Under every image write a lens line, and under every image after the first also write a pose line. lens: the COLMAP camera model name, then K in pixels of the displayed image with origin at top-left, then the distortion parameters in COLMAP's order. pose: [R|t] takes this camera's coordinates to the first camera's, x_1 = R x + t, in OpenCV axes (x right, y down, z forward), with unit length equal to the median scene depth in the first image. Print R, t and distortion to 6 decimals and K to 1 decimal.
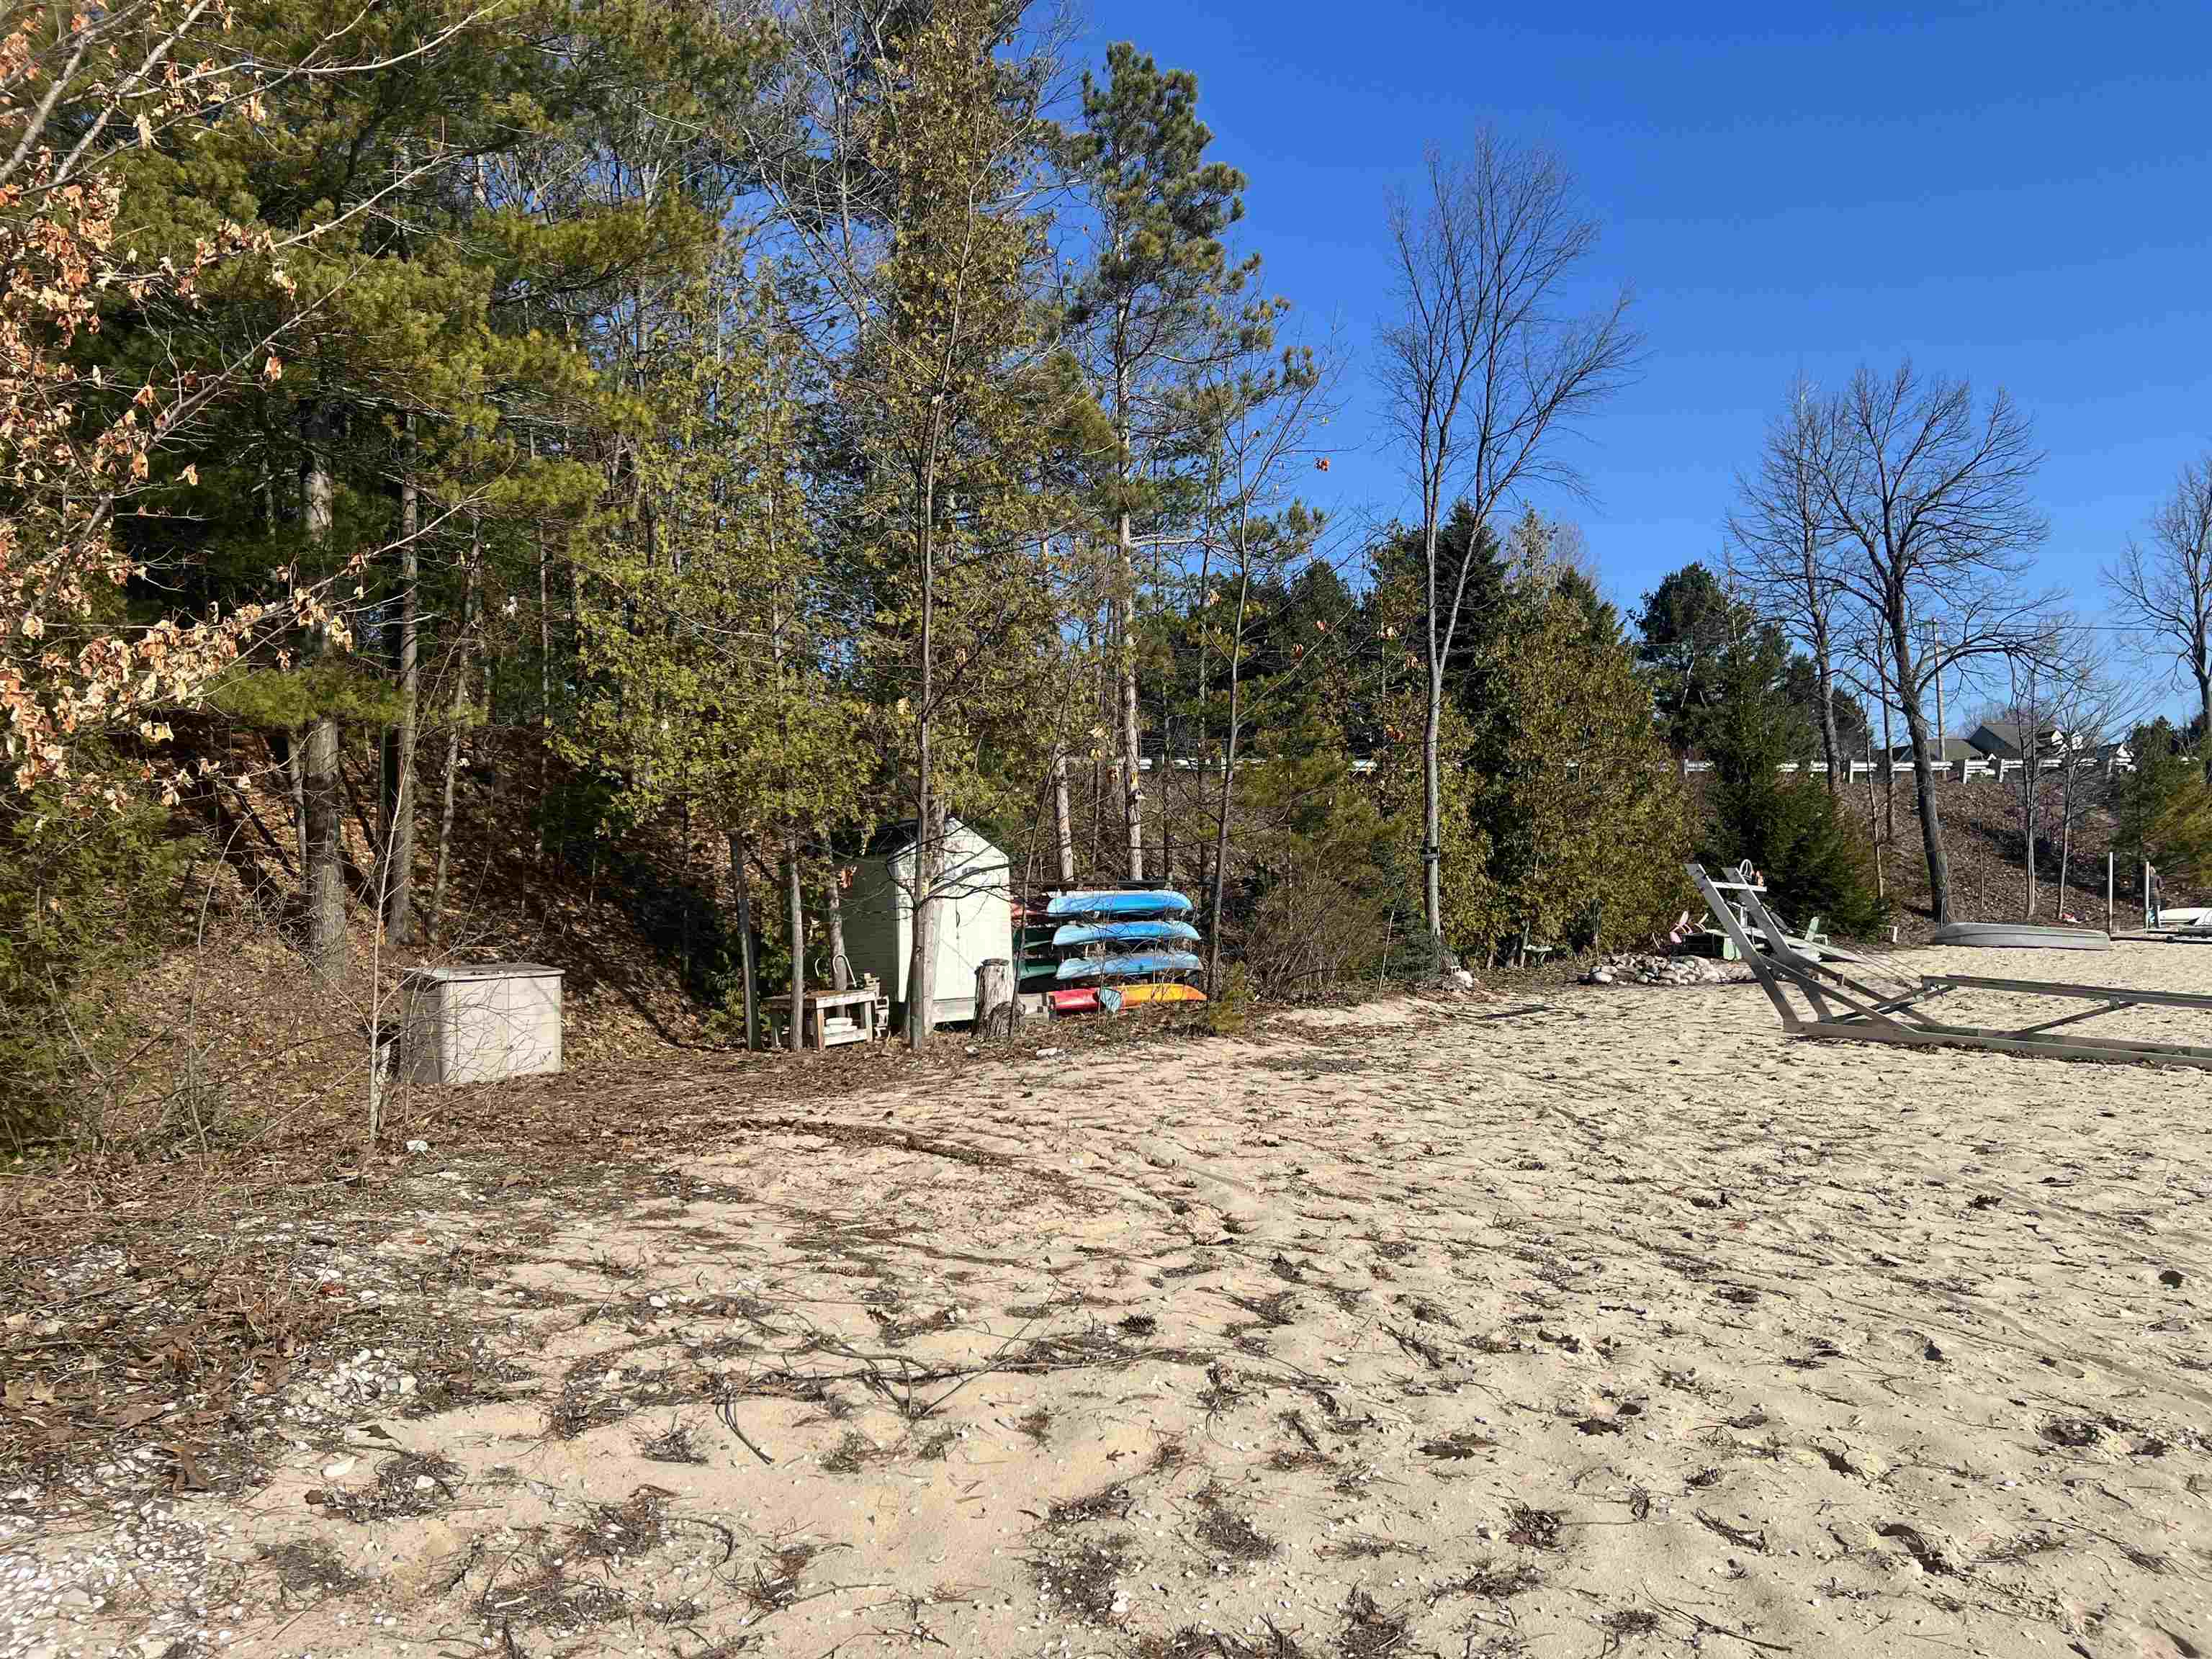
lens RADIAL K [[1593.3, 0, 1109.8], [0, 1593.3, 874.1], [0, 0, 1]] dist [-0.016823, -0.007439]
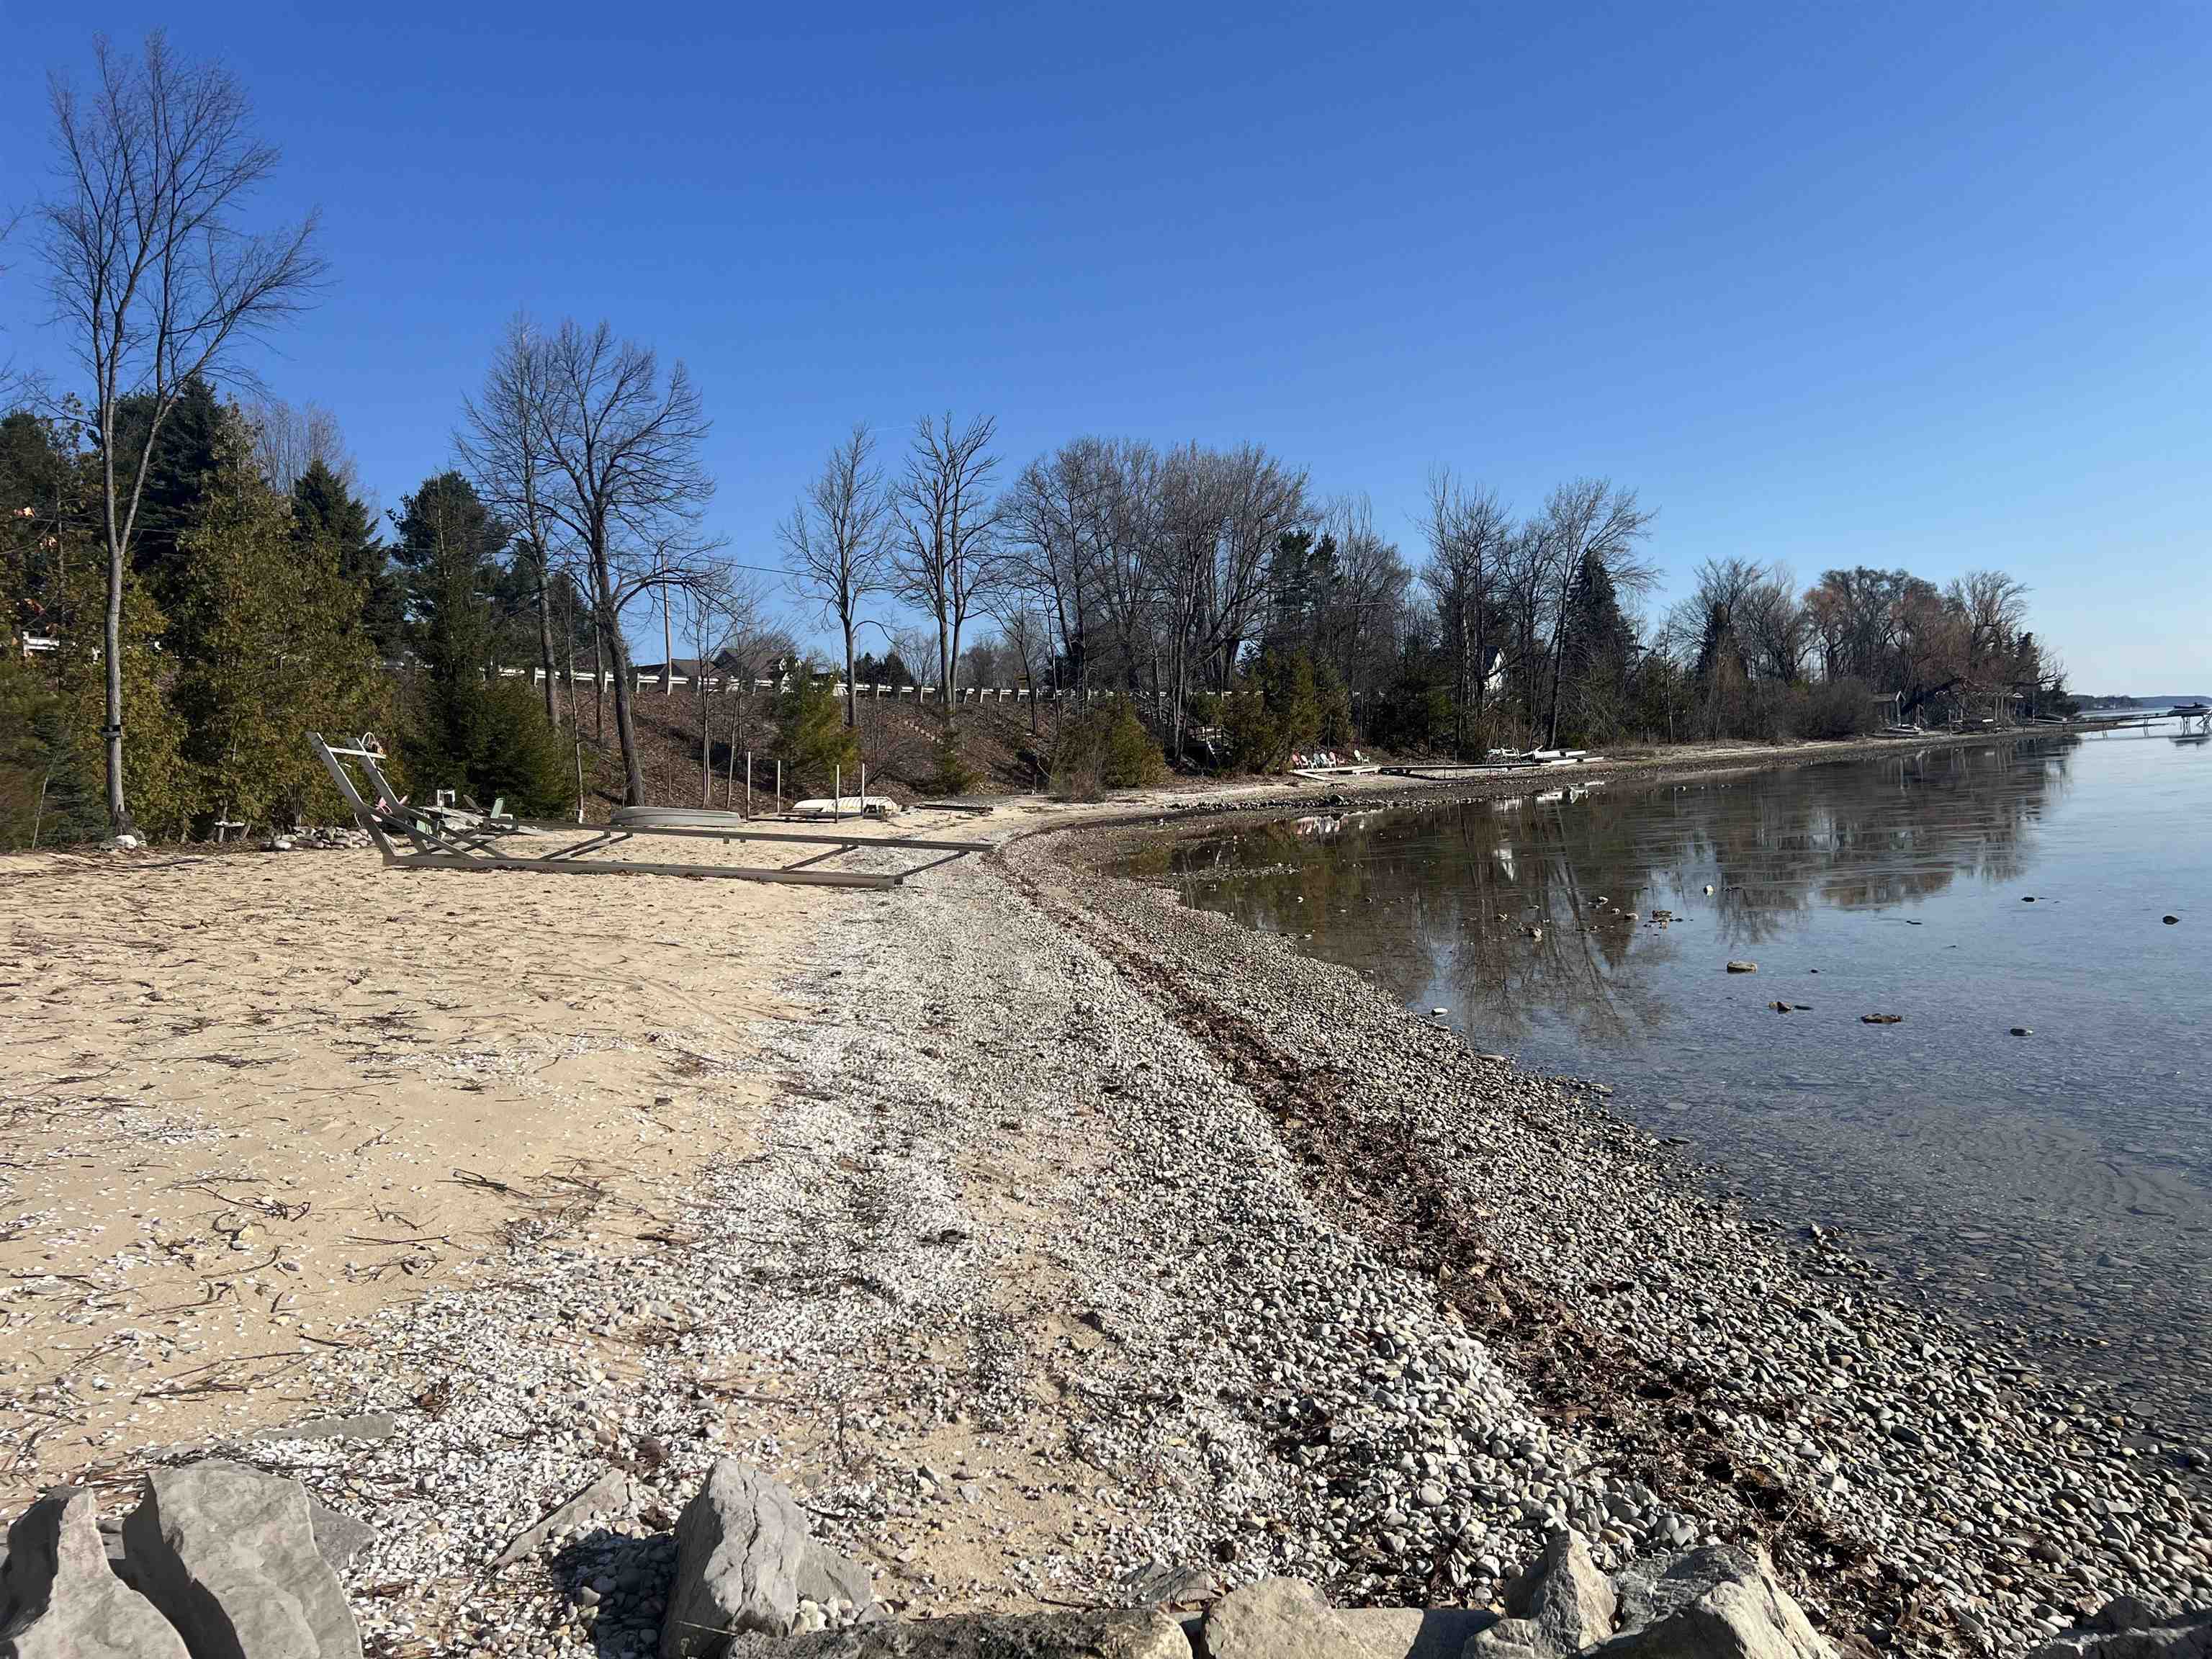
lens RADIAL K [[1593.3, 0, 1109.8], [0, 1593.3, 874.1], [0, 0, 1]] dist [-0.016823, -0.007439]
pose [[0.751067, -0.024986, 0.659753, 0.009359], [-0.011928, 0.998607, 0.051398, 0.016816], [-0.660118, -0.046473, 0.749723, -0.170029]]
